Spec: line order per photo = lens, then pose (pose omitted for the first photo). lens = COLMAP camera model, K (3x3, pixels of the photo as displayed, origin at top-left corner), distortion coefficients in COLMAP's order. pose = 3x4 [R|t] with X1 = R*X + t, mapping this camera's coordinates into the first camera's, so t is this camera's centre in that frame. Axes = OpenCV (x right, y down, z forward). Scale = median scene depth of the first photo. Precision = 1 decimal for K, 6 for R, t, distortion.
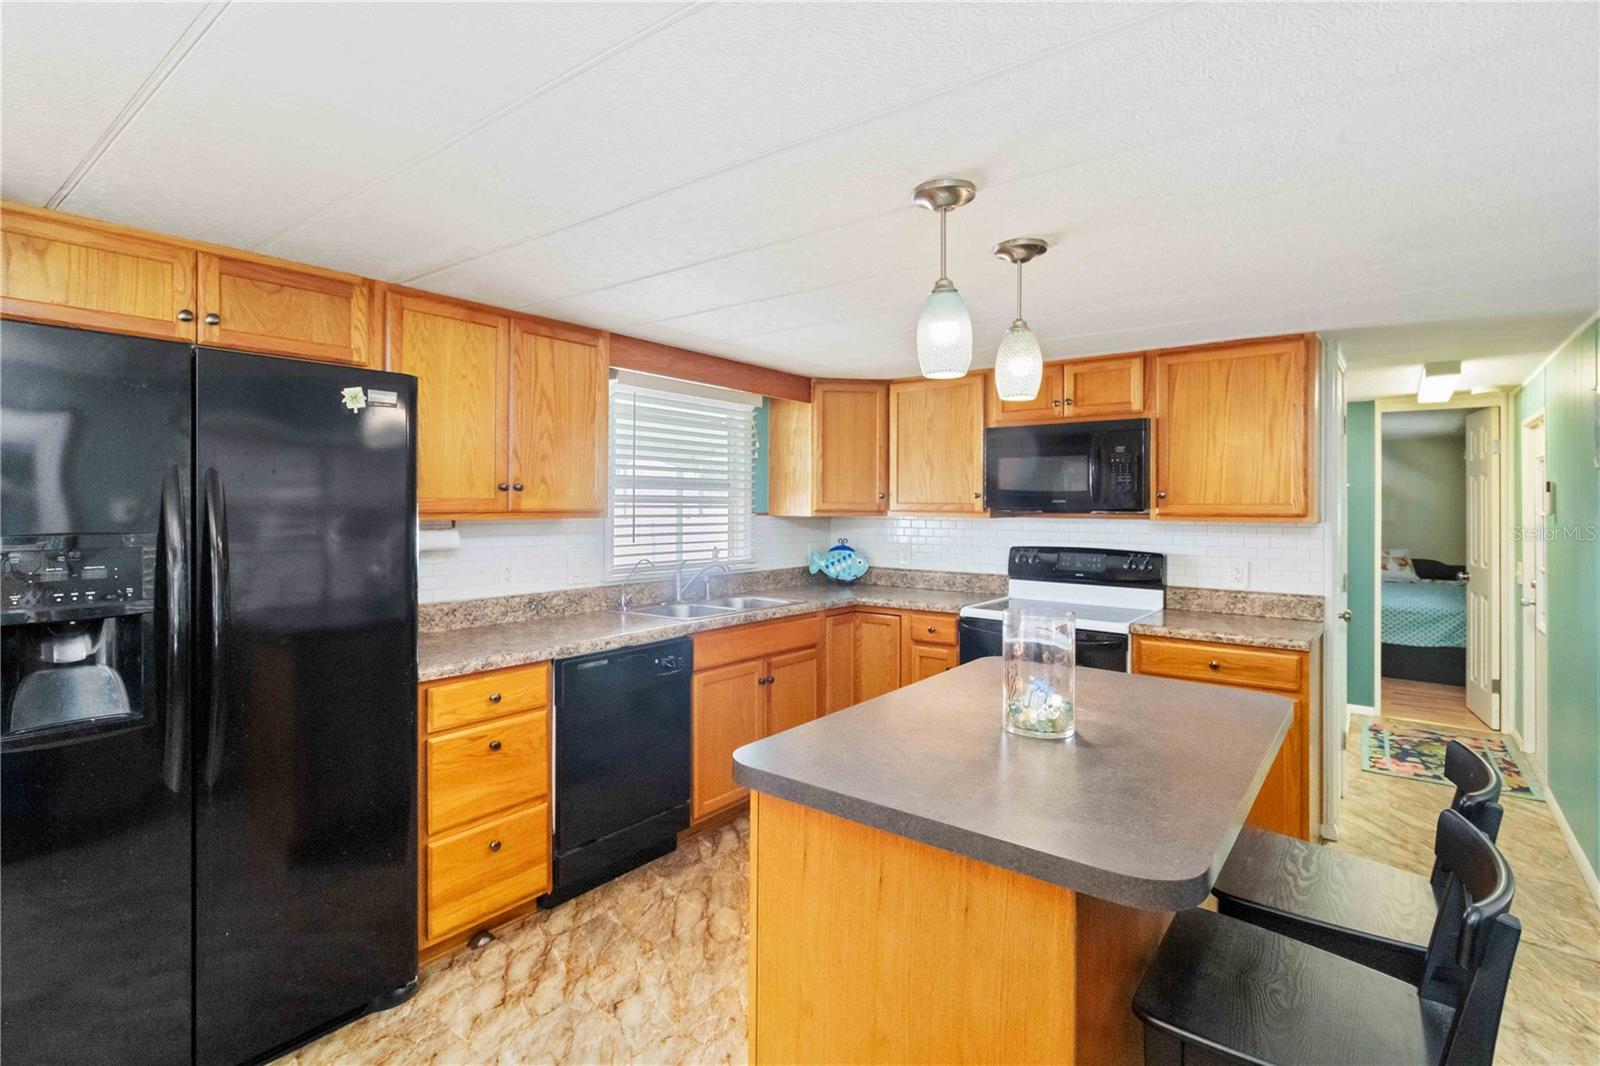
lens RADIAL K [[757.4, 0, 801.8], [0, 757.4, 509.6], [0, 0, 1]] dist [-0.000252, 0.000589]
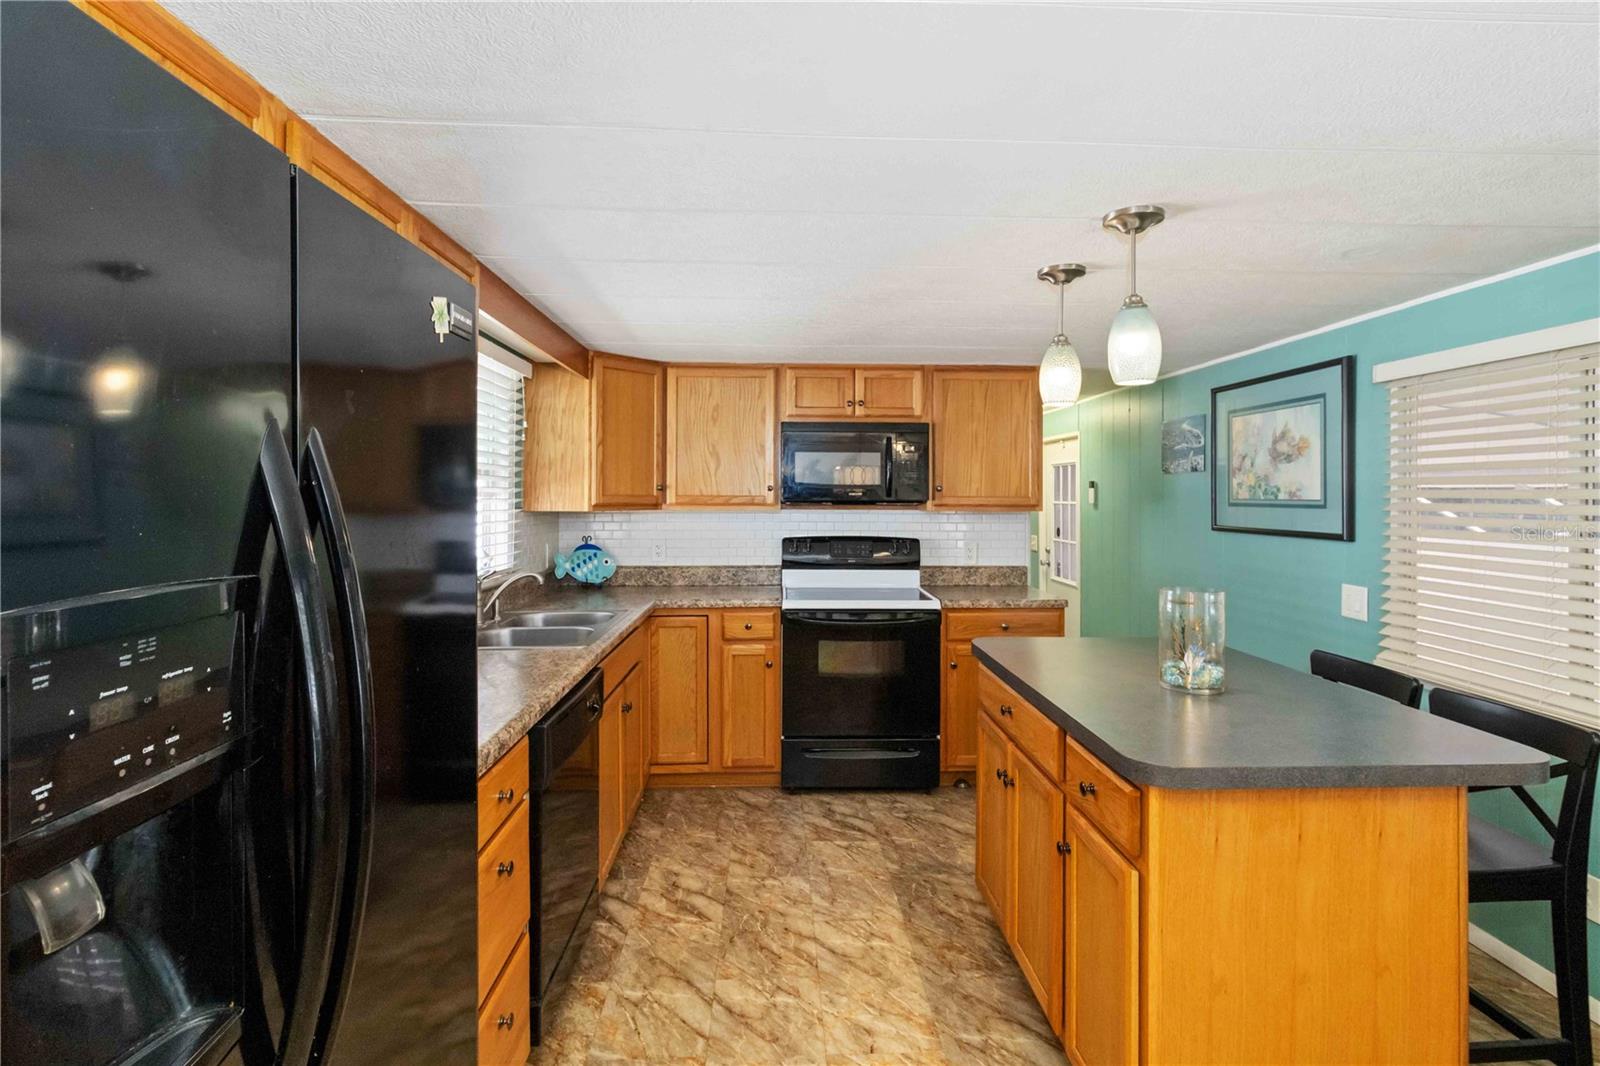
lens RADIAL K [[759.8, 0, 806.3], [0, 759.8, 500.1], [0, 0, 1]] dist [0.000877, 0.000753]
pose [[0.761493, -0.004843, 0.648155, -0.402963], [0.004282, 0.999988, 0.002441, -0.005206], [-0.648159, 0.000916, 0.761505, 0.210302]]
